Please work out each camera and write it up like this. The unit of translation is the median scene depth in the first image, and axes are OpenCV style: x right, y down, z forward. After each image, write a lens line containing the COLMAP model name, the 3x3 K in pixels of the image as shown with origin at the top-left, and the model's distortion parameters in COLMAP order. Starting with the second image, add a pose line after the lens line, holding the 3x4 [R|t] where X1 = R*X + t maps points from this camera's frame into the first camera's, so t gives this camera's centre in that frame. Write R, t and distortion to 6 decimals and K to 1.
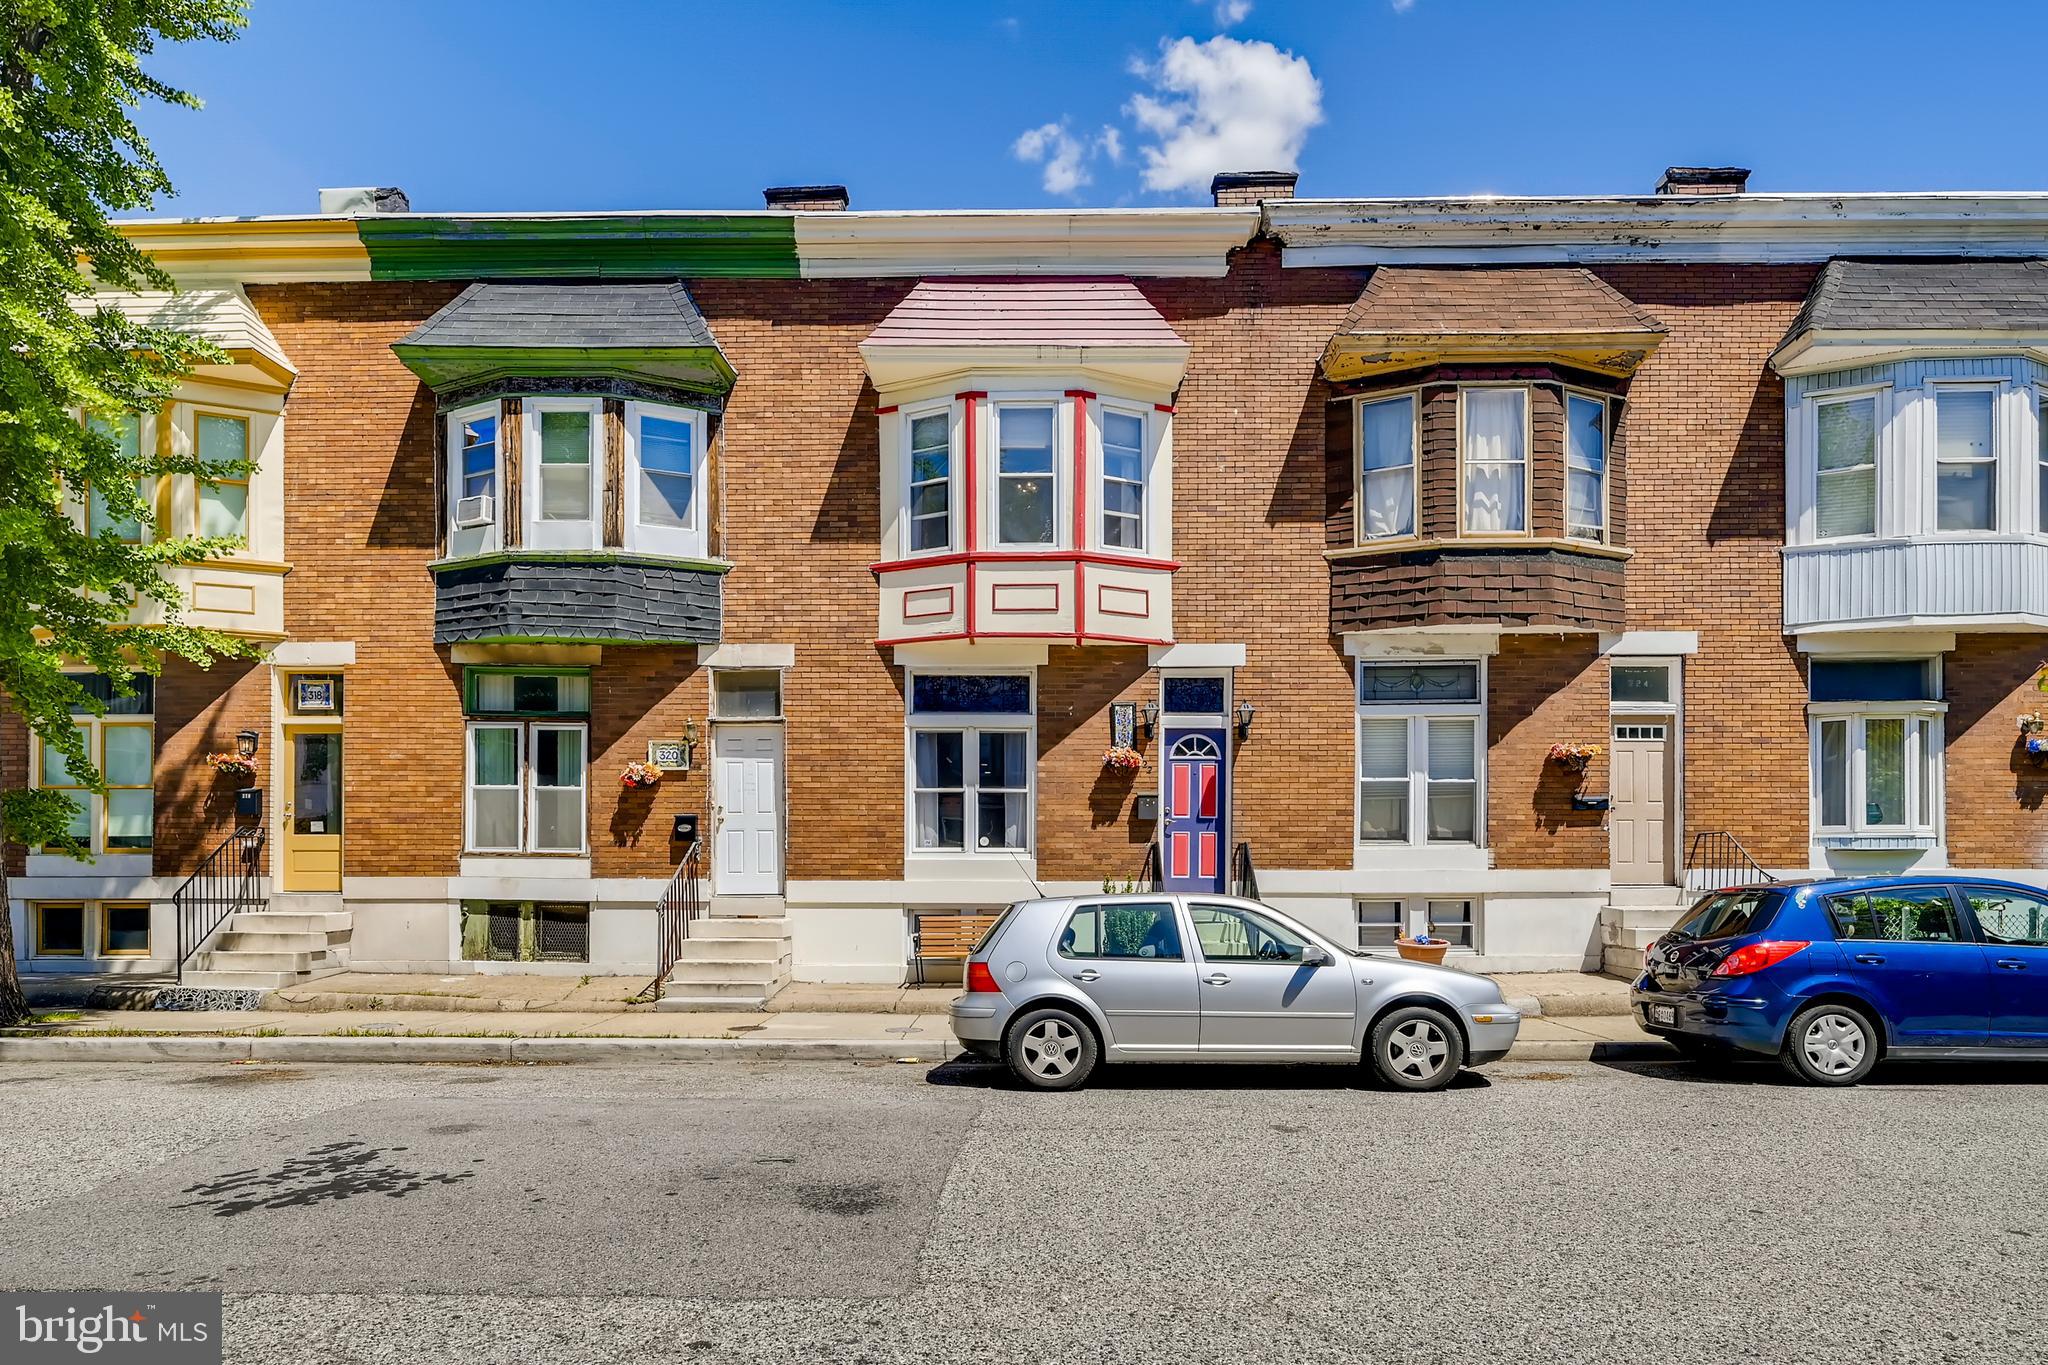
lens RADIAL K [[1175.6, 0, 1029.2], [0, 1175.6, 721.2], [0, 0, 1]] dist [-0.000889, -0.000692]
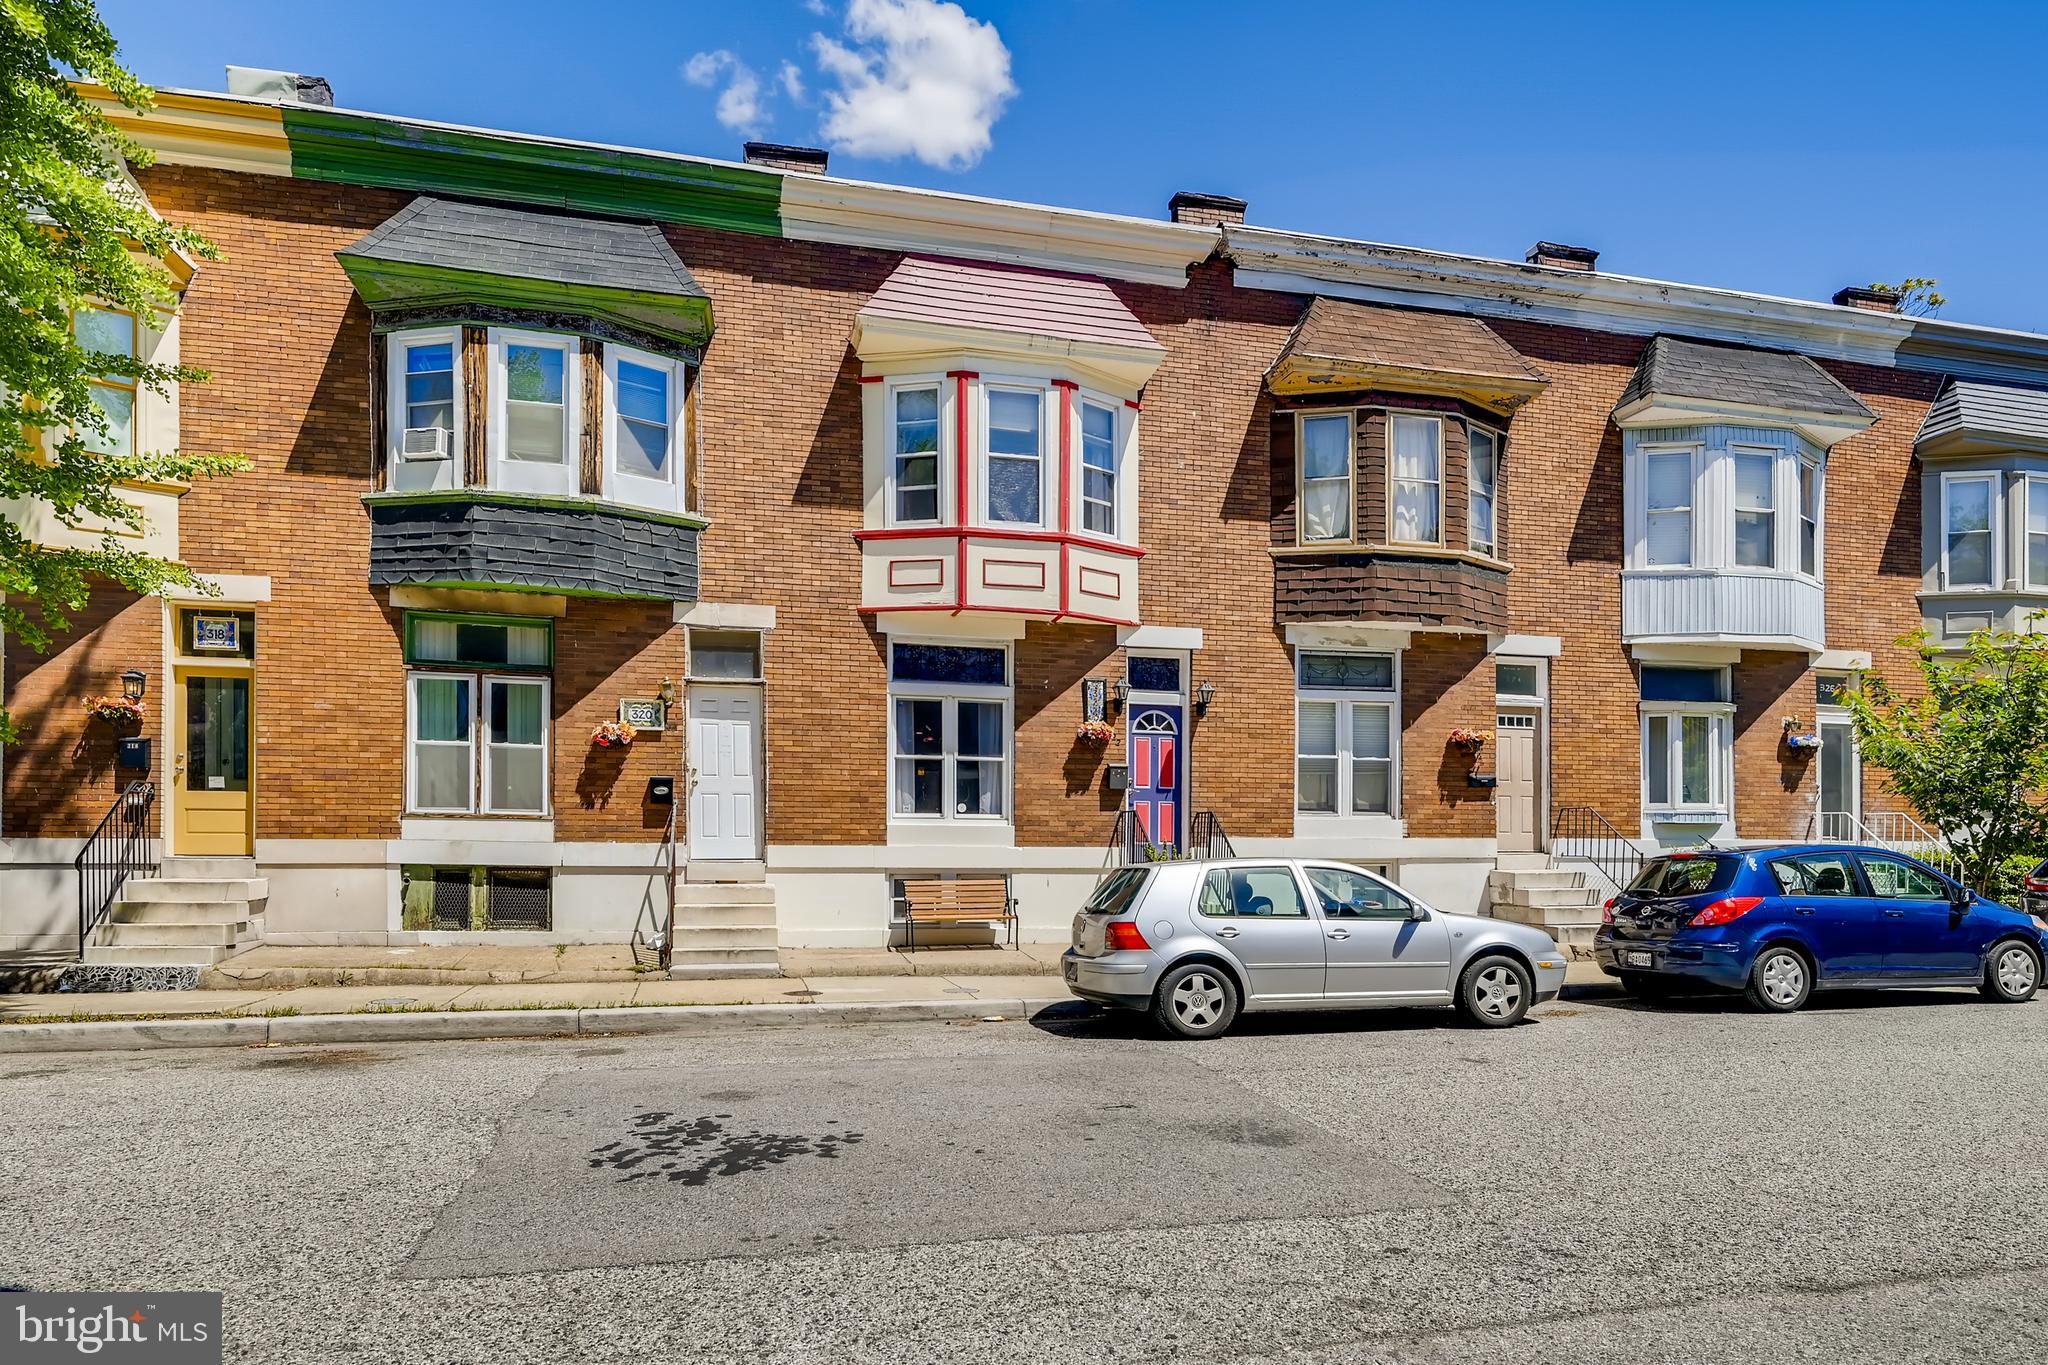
lens RADIAL K [[1163.5, 0, 1024.0], [0, 1163.5, 682.5], [0, 0, 1]] dist [-0.000541, -0.000876]
pose [[0.968695, 0.038330, 0.245276, -0.237895], [-0.036875, 0.999264, -0.010525, 0.001279], [-0.245499, 0.001151, 0.969396, -0.001499]]
